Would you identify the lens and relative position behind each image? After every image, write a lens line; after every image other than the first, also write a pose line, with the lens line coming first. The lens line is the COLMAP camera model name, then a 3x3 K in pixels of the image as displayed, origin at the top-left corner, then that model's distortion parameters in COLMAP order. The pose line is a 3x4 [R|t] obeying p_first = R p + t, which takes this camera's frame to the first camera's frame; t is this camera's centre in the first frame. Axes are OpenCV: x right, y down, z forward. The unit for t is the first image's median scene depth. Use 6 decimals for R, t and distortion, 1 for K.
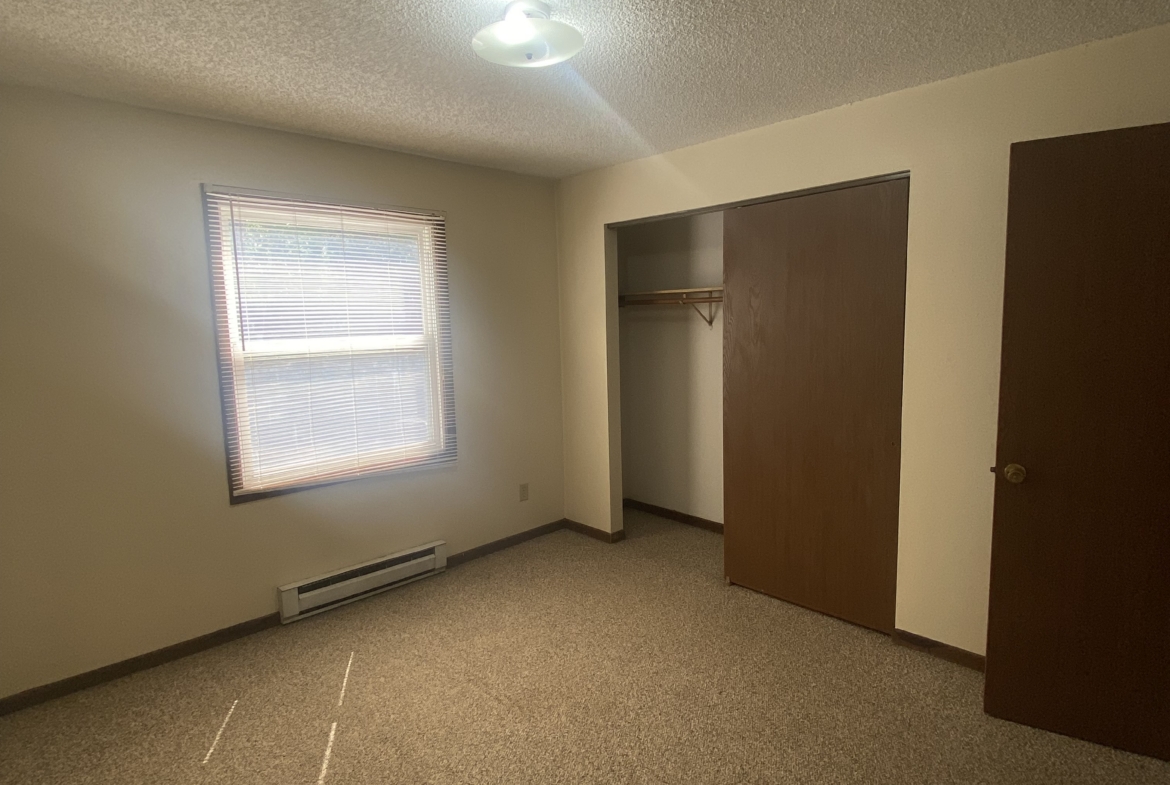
lens RADIAL K [[612.5, 0, 585.0], [0, 612.5, 392.5], [0, 0, 1]] dist [0.000627, -0.000108]
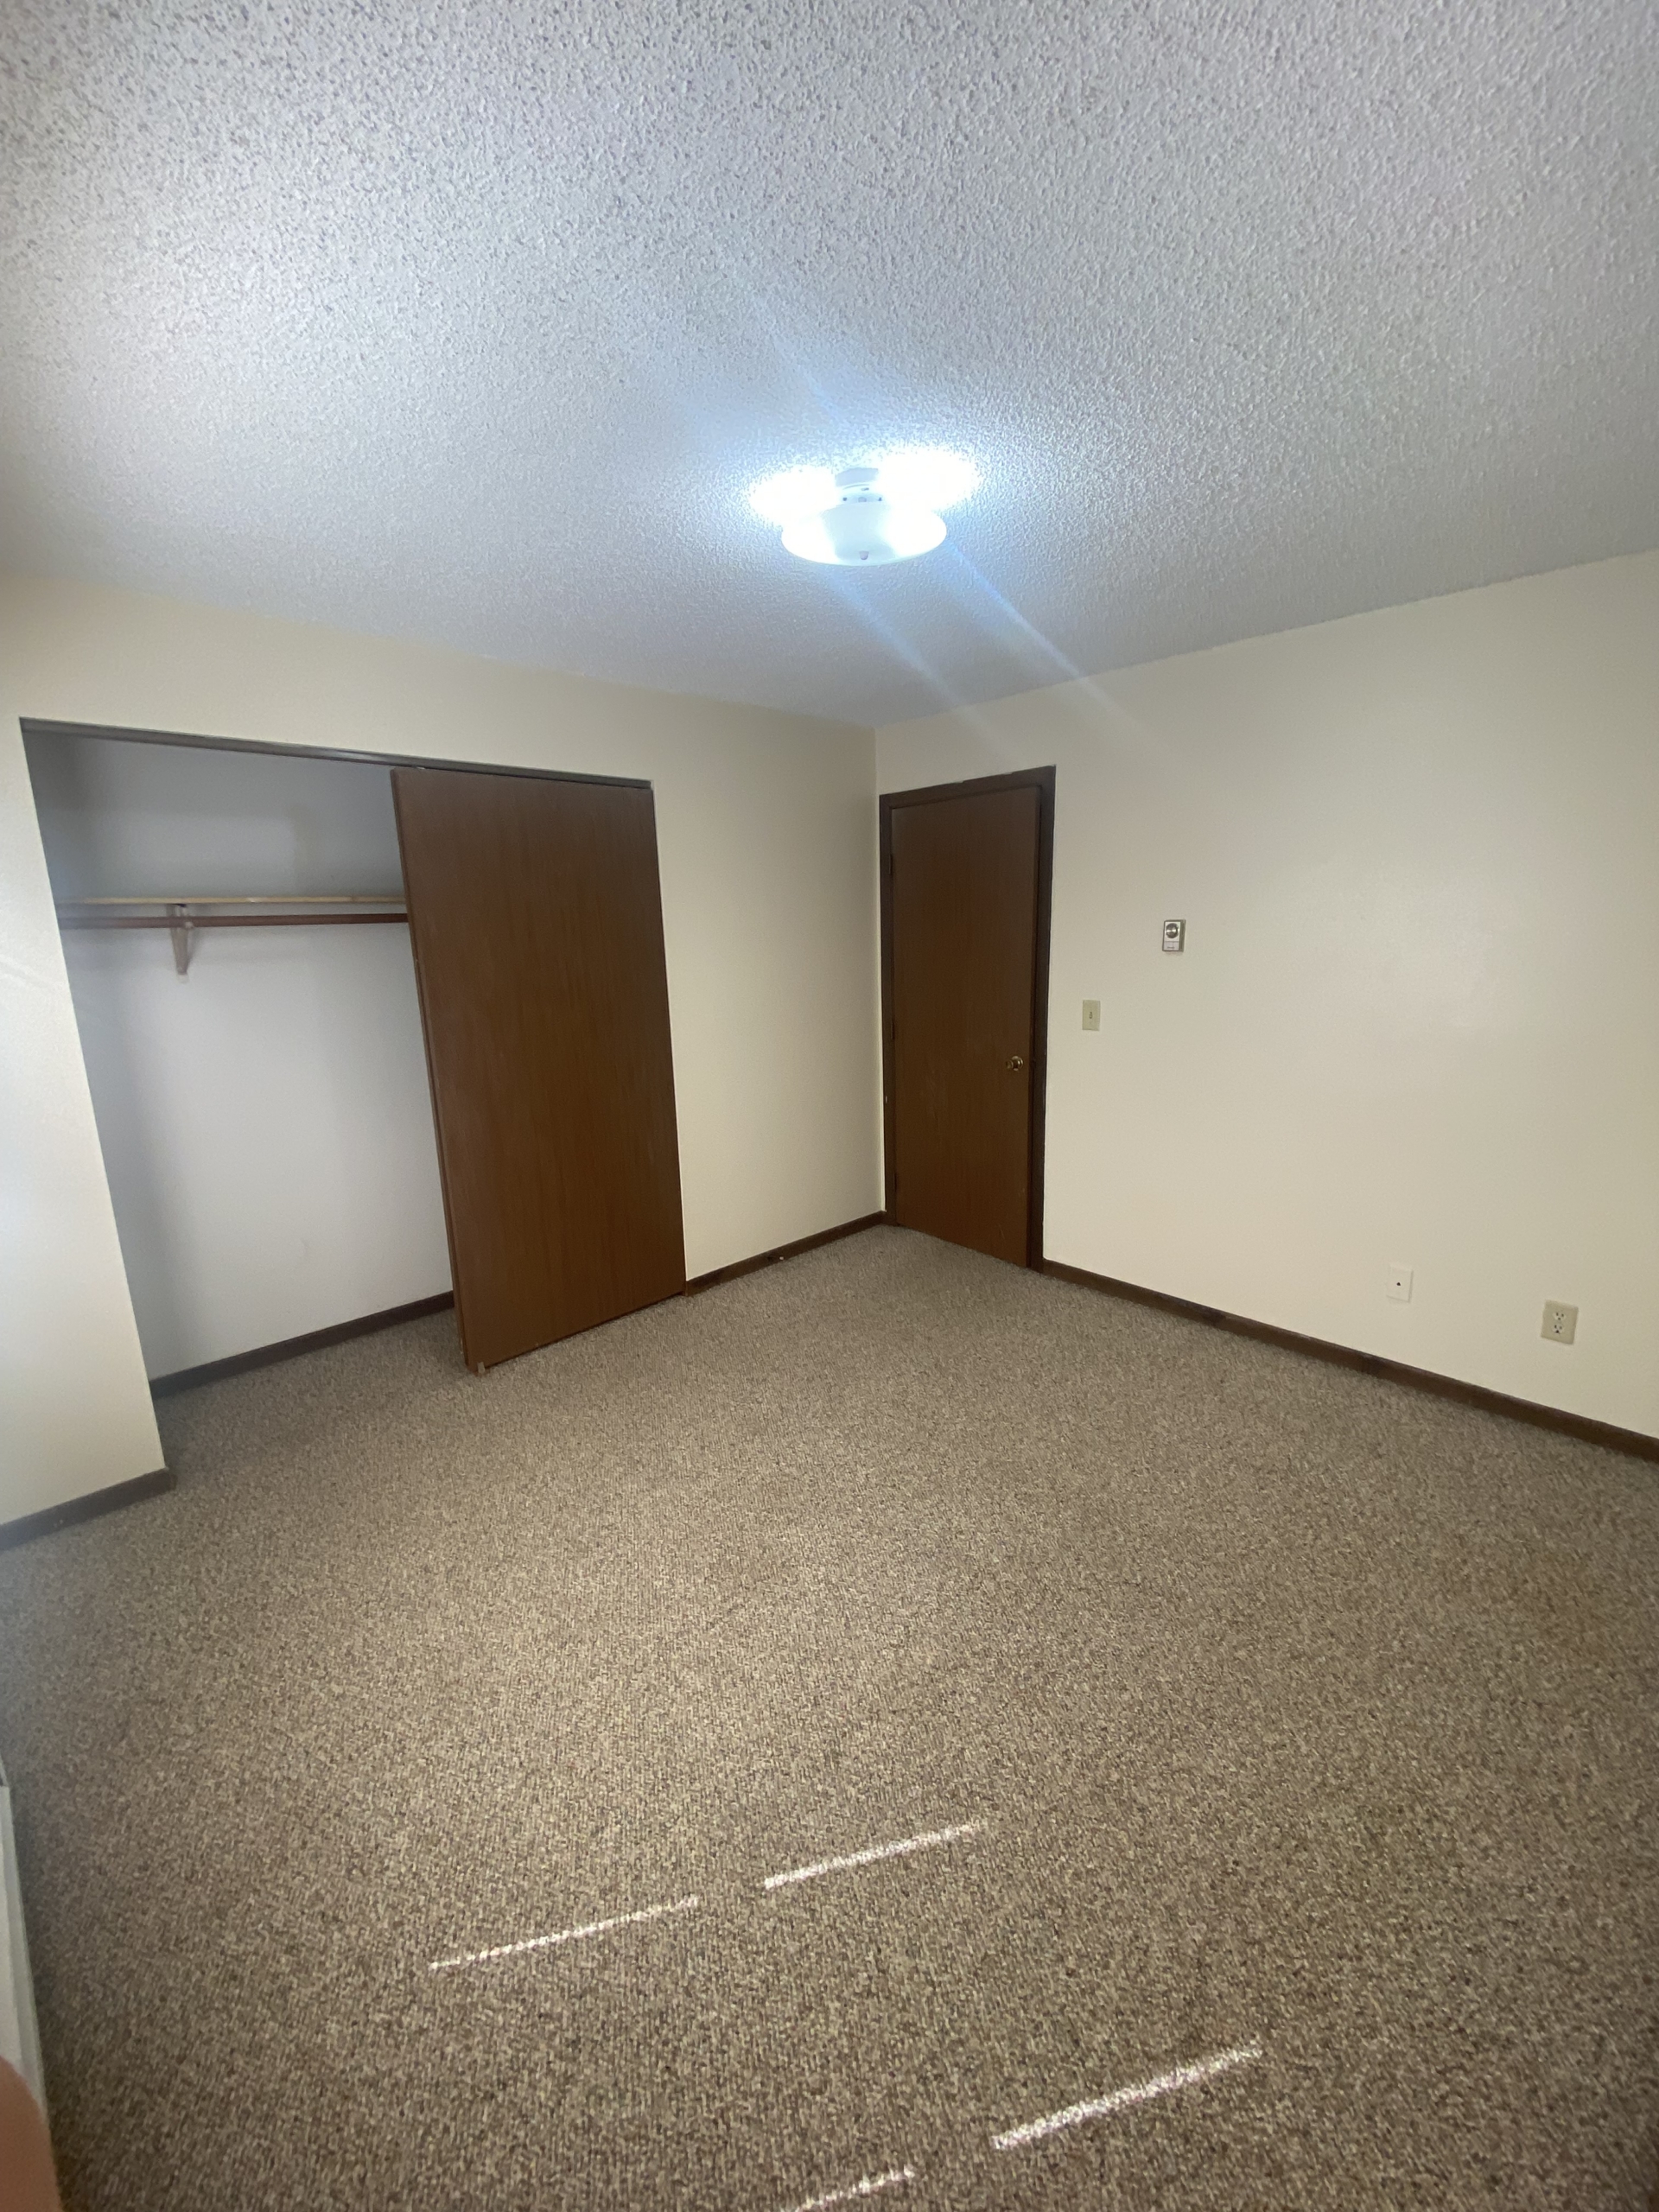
lens RADIAL K [[899.9, 0, 829.5], [0, 899.9, 1106.0], [0, 0, 1]] dist [0.017893, -0.019009]
pose [[0.022891, -0.196484, 0.980240, -0.713385], [0.165204, 0.967760, 0.190125, -0.081655], [-0.985994, 0.157588, 0.054614, 0.643596]]
